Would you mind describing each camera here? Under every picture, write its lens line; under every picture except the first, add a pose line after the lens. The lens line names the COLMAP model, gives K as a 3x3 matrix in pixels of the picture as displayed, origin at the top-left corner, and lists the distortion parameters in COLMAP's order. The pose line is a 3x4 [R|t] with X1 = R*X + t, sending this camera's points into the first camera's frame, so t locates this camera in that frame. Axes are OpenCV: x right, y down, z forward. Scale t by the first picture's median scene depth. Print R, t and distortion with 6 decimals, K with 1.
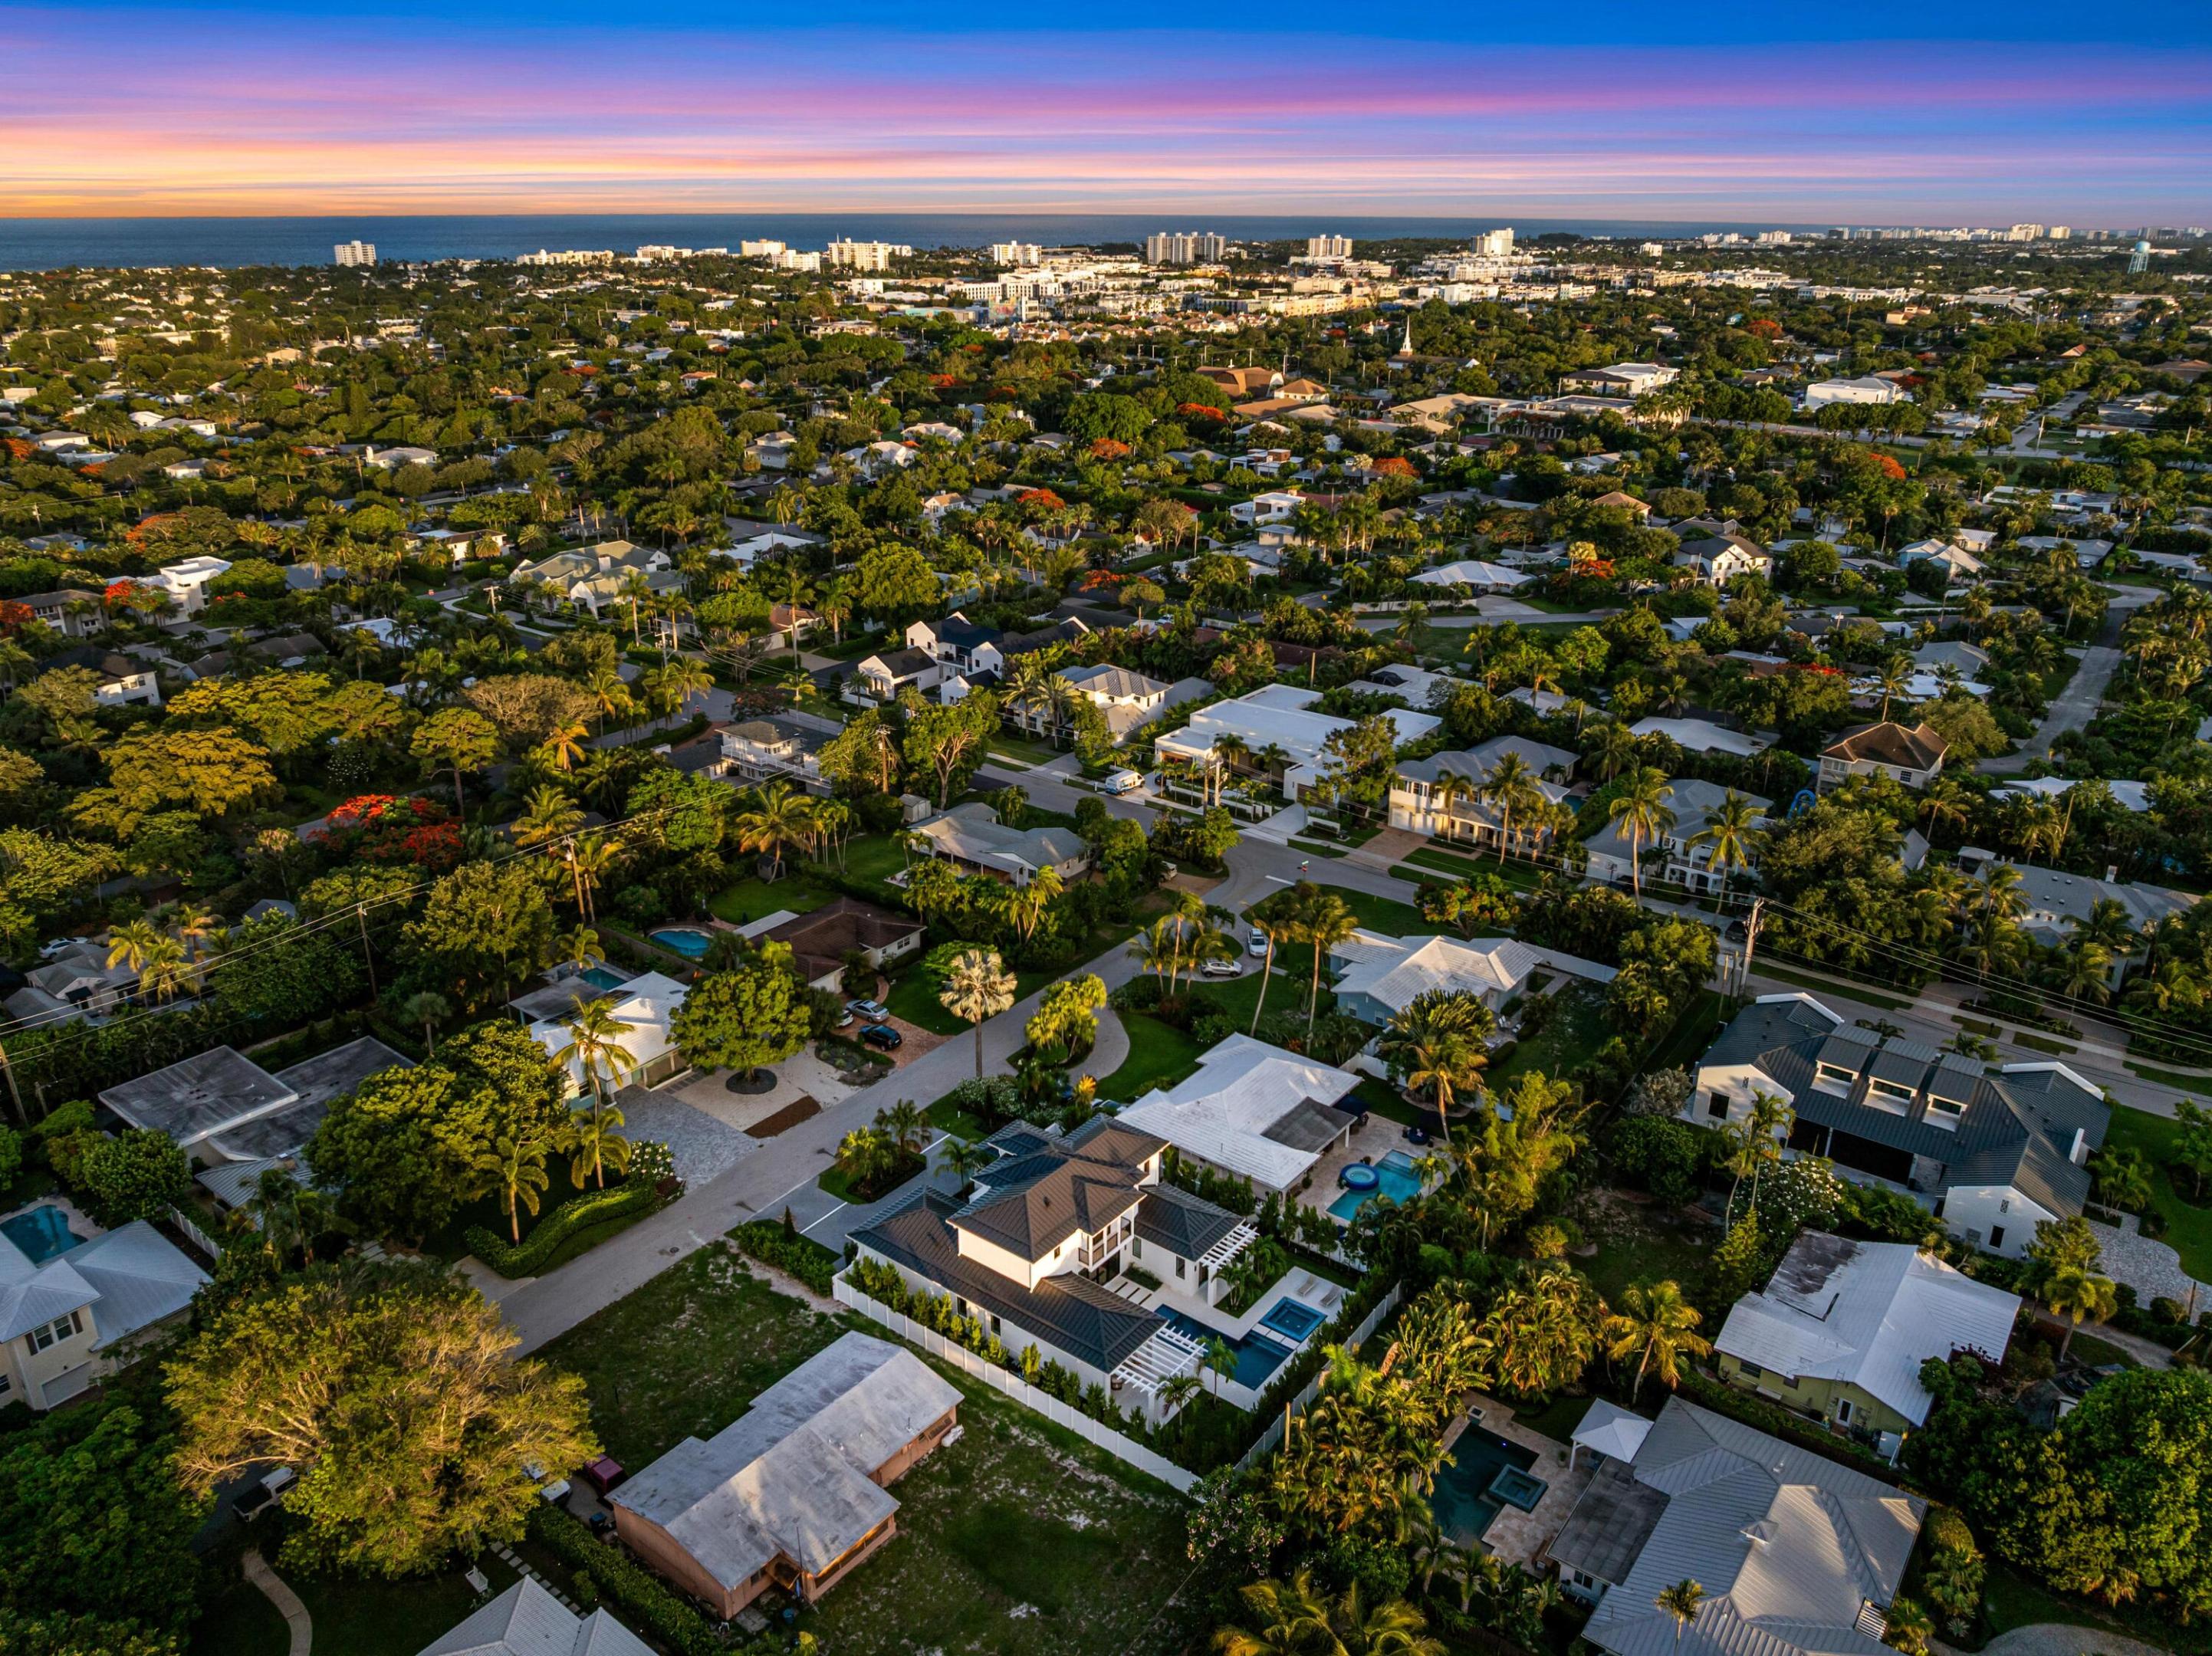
lens RADIAL K [[1571.7, 0, 1106.0], [0, 1571.7, 828.0], [0, 0, 1]] dist [-0.035088, 0.003000]
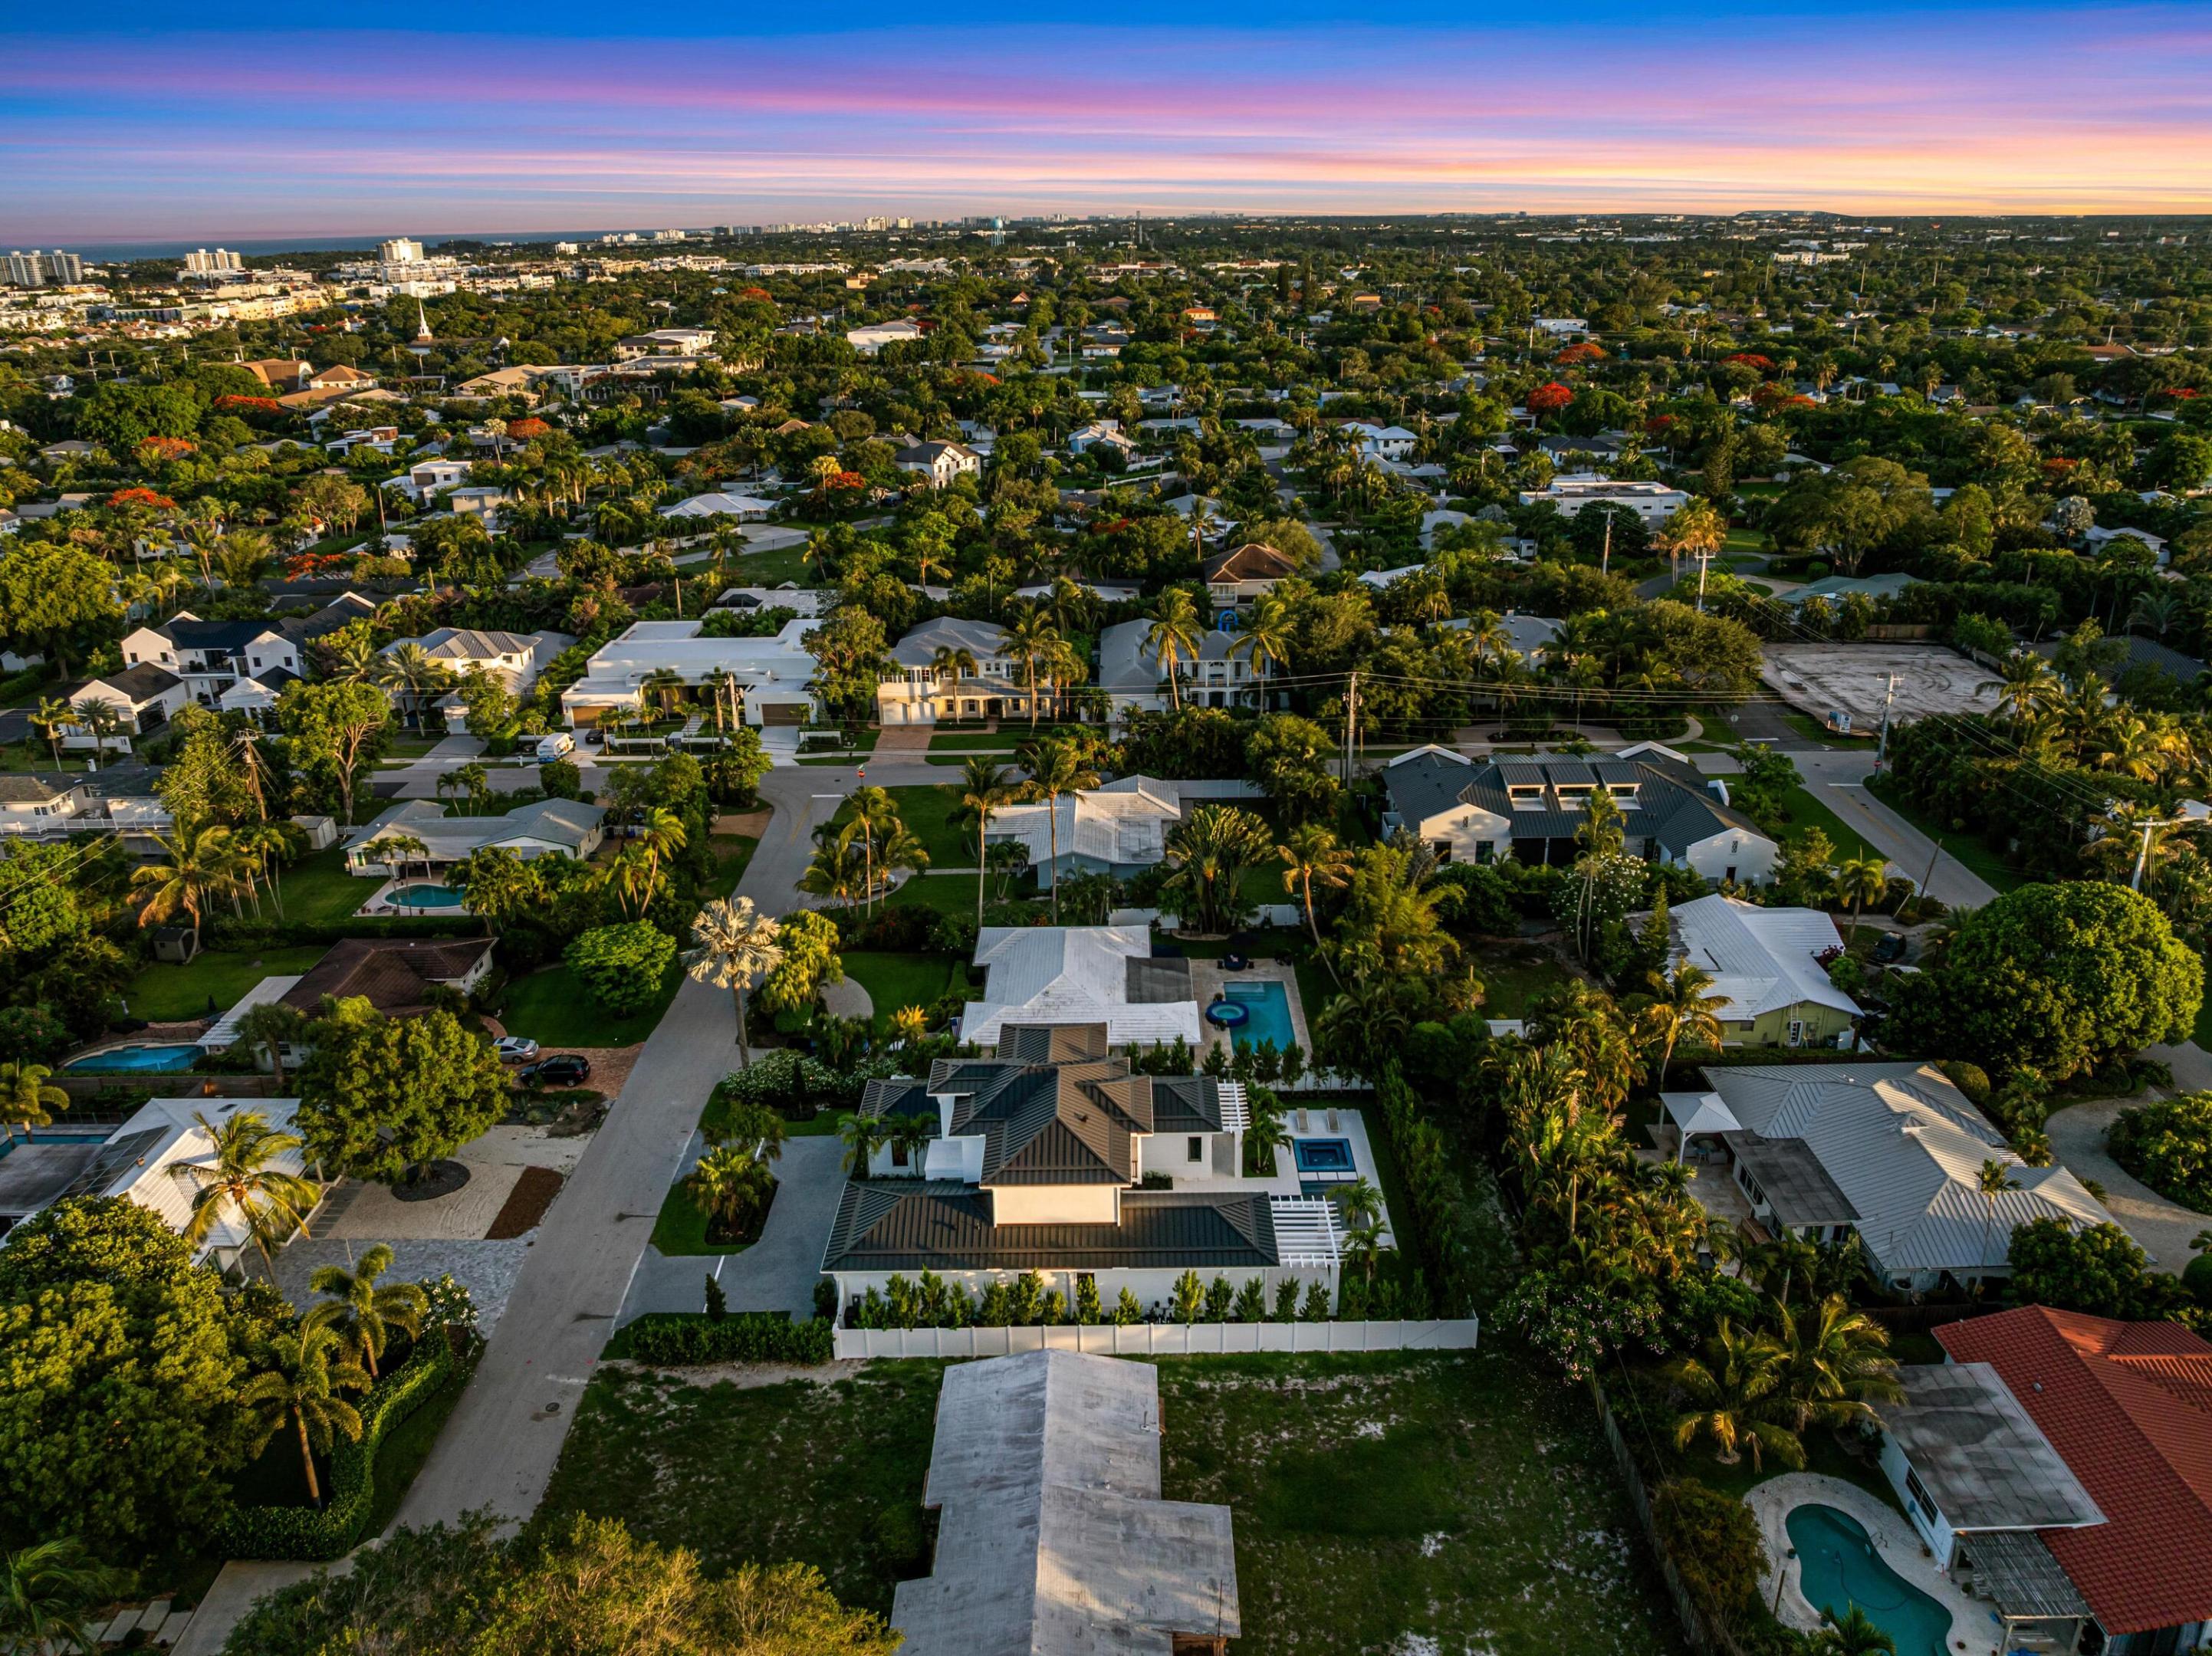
lens RADIAL K [[1571.7, 0, 1106.0], [0, 1571.7, 828.0], [0, 0, 1]] dist [-0.035088, 0.003000]
pose [[0.796110, -0.235840, 0.557304, -0.222065], [0.239278, 0.968562, 0.068068, 0.024040], [-0.555837, 0.079161, 0.827514, 0.169263]]
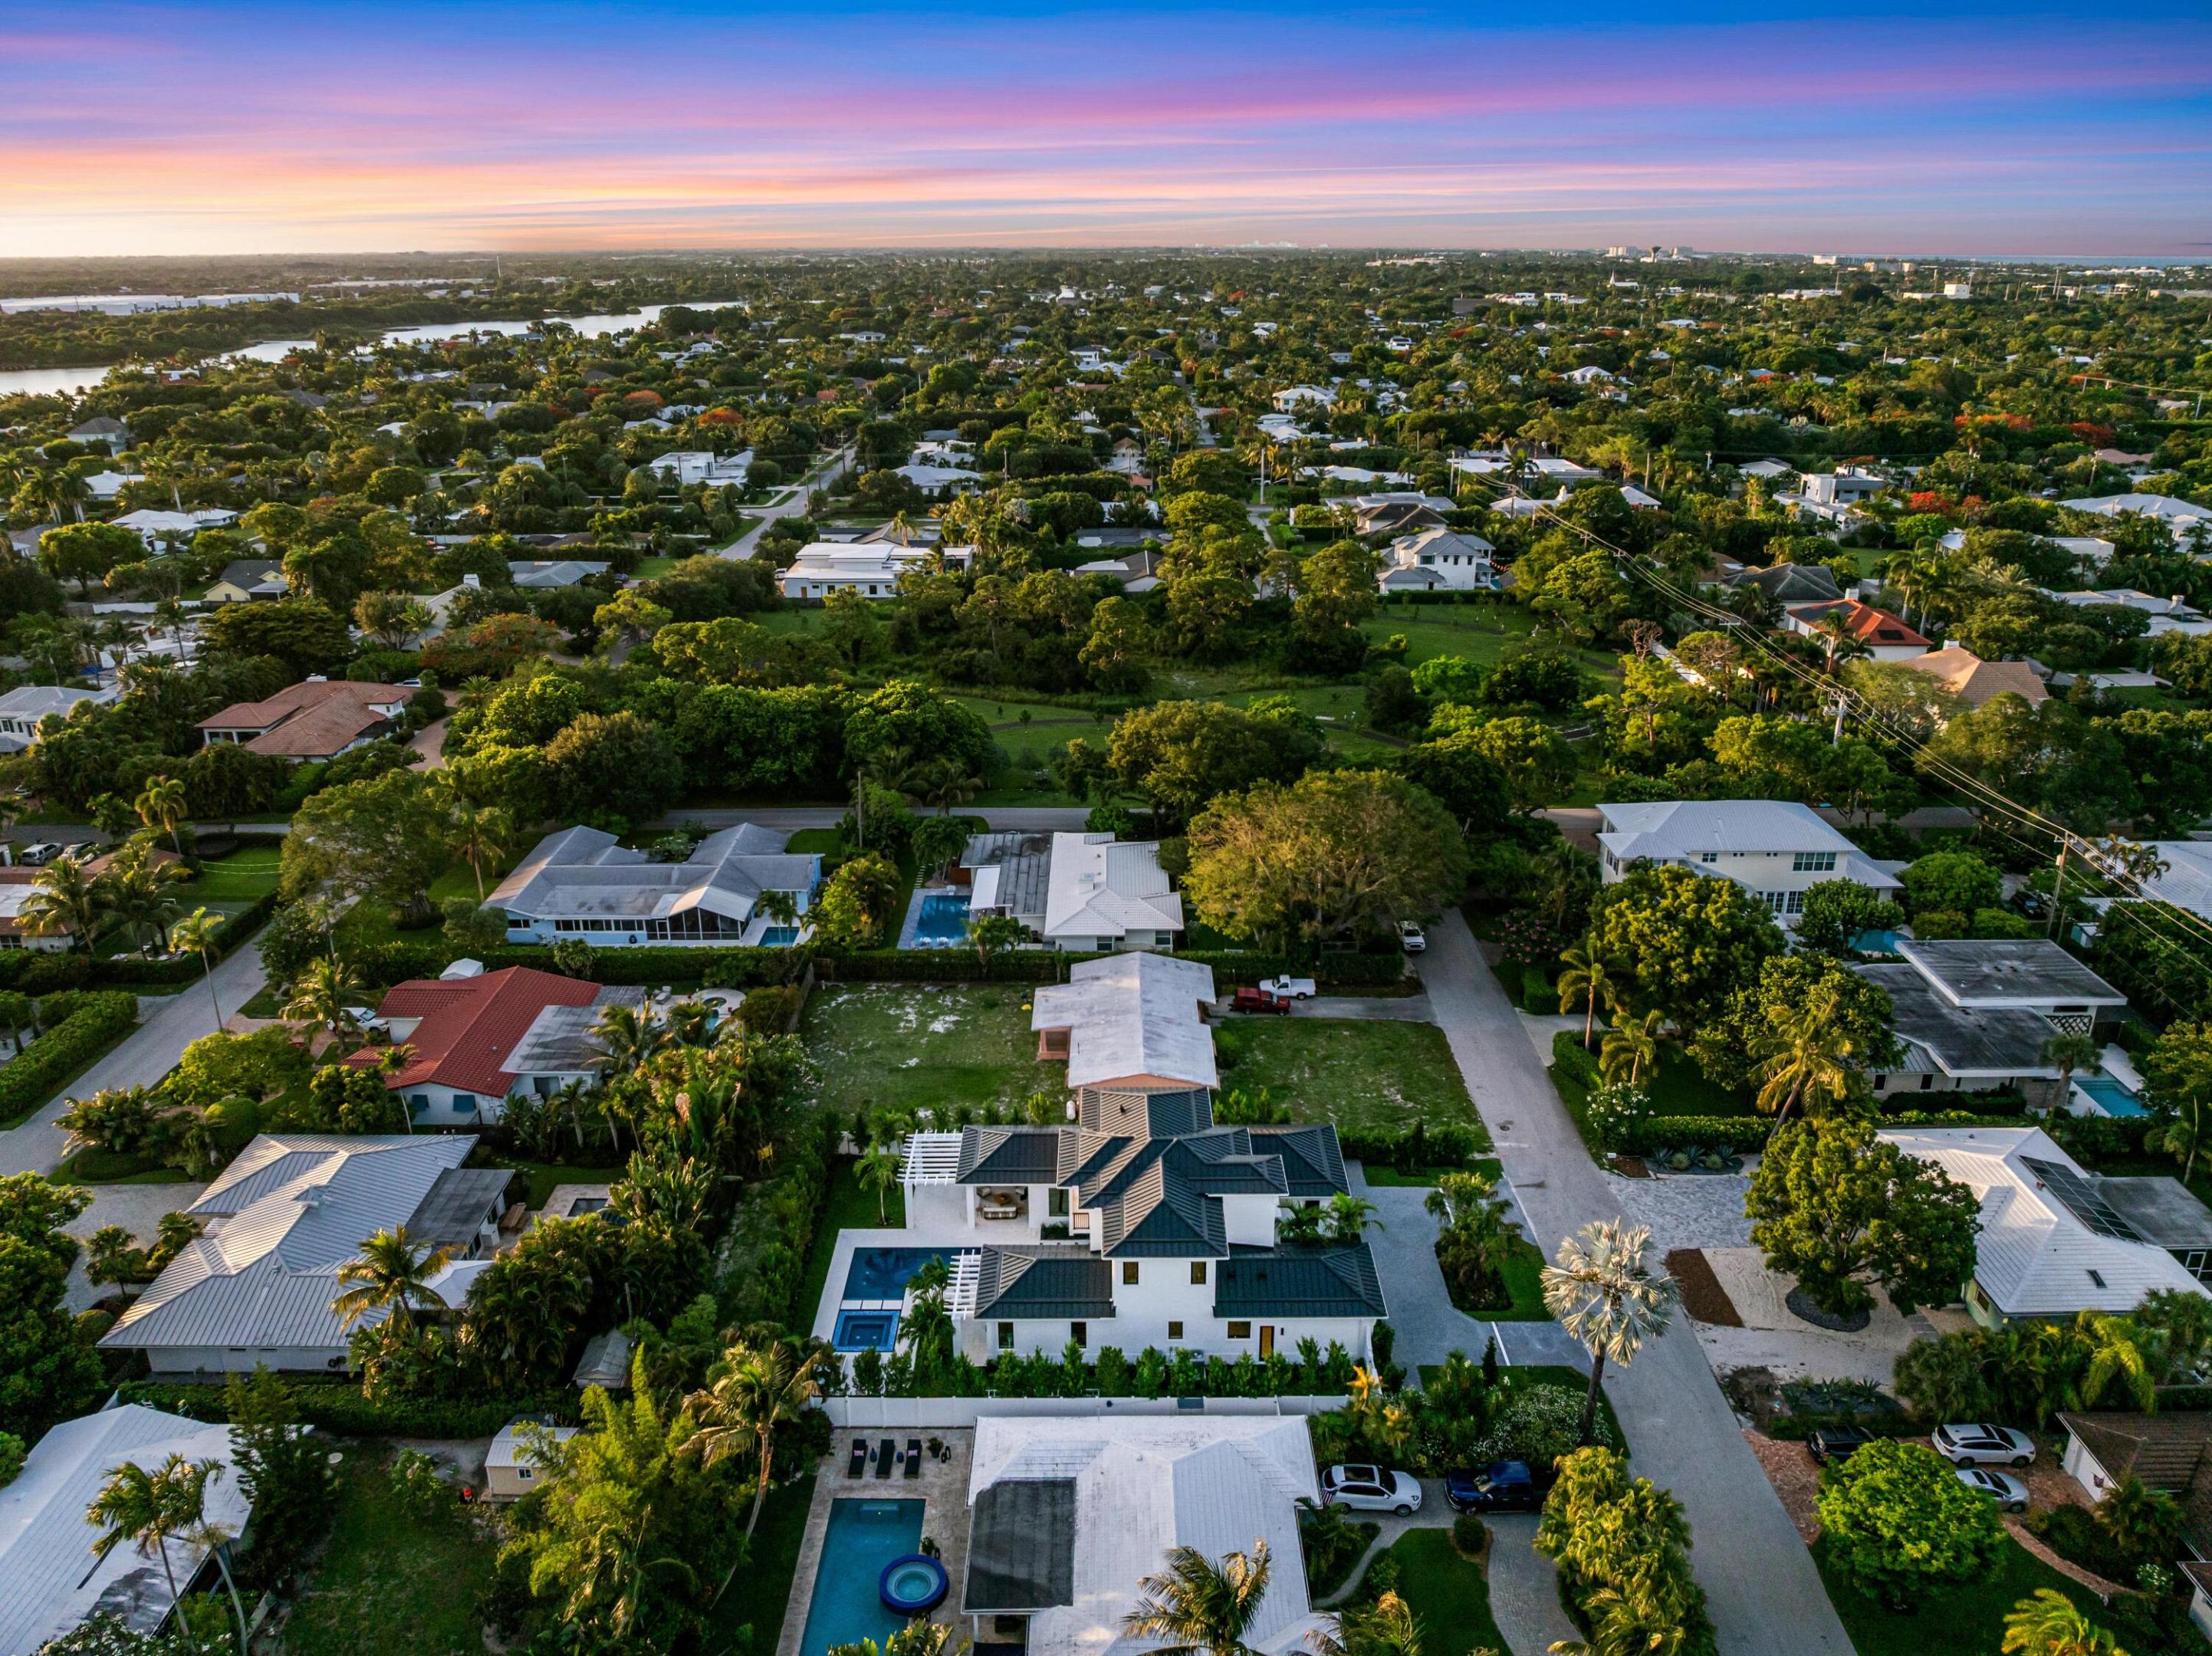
lens RADIAL K [[1550.6, 0, 1117.1], [0, 1550.6, 831.9], [0, 0, 1]] dist [-0.039588, 0.011555]
pose [[-0.792410, 0.193975, -0.578325, 0.220251], [-0.240429, 0.772018, 0.588372, -0.192346], [0.560608, 0.605278, -0.565117, 0.712557]]
